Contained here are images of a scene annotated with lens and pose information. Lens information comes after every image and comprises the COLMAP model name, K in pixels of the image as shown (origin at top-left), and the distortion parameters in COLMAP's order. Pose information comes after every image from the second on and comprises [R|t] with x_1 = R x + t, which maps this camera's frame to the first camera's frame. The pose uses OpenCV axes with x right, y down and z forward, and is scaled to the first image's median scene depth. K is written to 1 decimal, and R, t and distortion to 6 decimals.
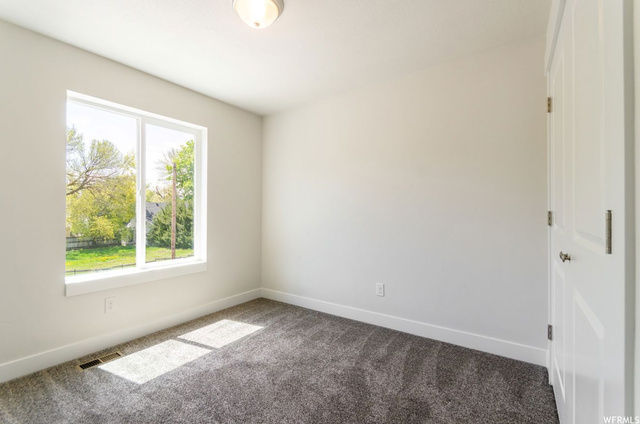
lens RADIAL K [[283.7, 0, 321.8], [0, 283.7, 207.6], [0, 0, 1]] dist [0.011855, -0.000381]
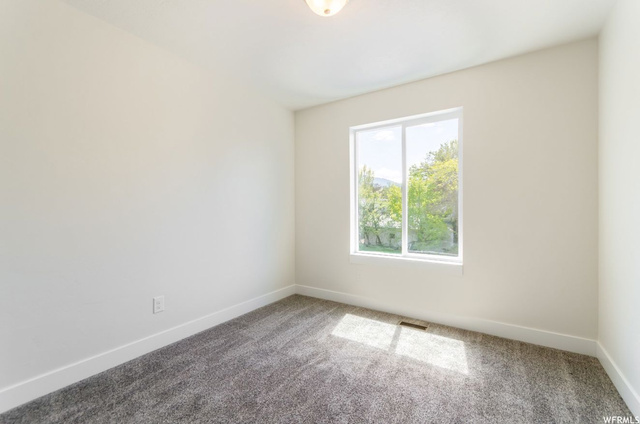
lens RADIAL K [[283.7, 0, 321.8], [0, 283.7, 207.6], [0, 0, 1]] dist [0.011855, -0.000381]
pose [[0.008376, 0.009533, -0.999919, 0.499684], [0.015484, 0.999833, 0.009662, 0.003174], [0.999845, -0.015564, 0.008227, 0.655797]]
